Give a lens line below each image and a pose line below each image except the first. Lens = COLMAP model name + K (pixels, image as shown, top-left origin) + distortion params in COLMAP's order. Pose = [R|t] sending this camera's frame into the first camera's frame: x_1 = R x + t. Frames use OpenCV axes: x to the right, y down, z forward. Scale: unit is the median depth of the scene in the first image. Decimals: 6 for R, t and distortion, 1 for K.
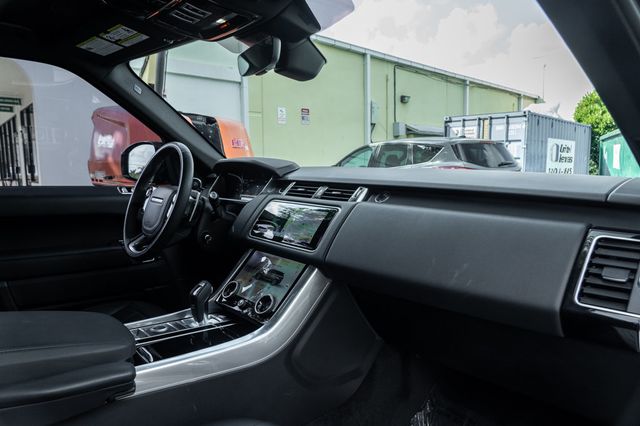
lens RADIAL K [[439.0, 0, 320.0], [0, 439.0, 213.0], [0, 0, 1]] dist [-0.001770, -0.000827]
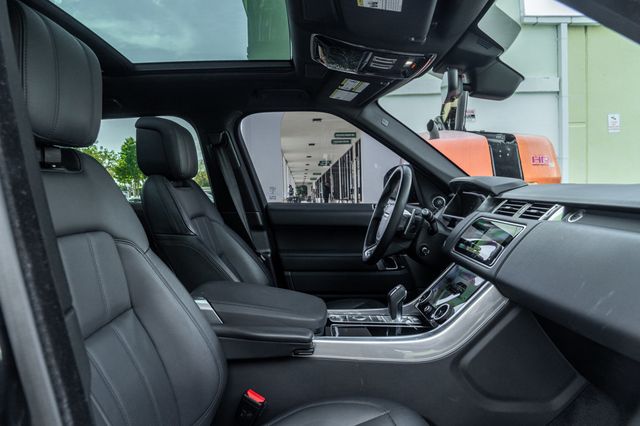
lens RADIAL K [[439.0, 0, 320.0], [0, 439.0, 213.0], [0, 0, 1]] dist [-0.001770, -0.000827]
pose [[0.778799, 0.020999, -0.626922, 0.231828], [-0.048474, 0.998466, -0.026773, 0.005584], [0.625398, 0.051240, 0.778622, -0.032045]]
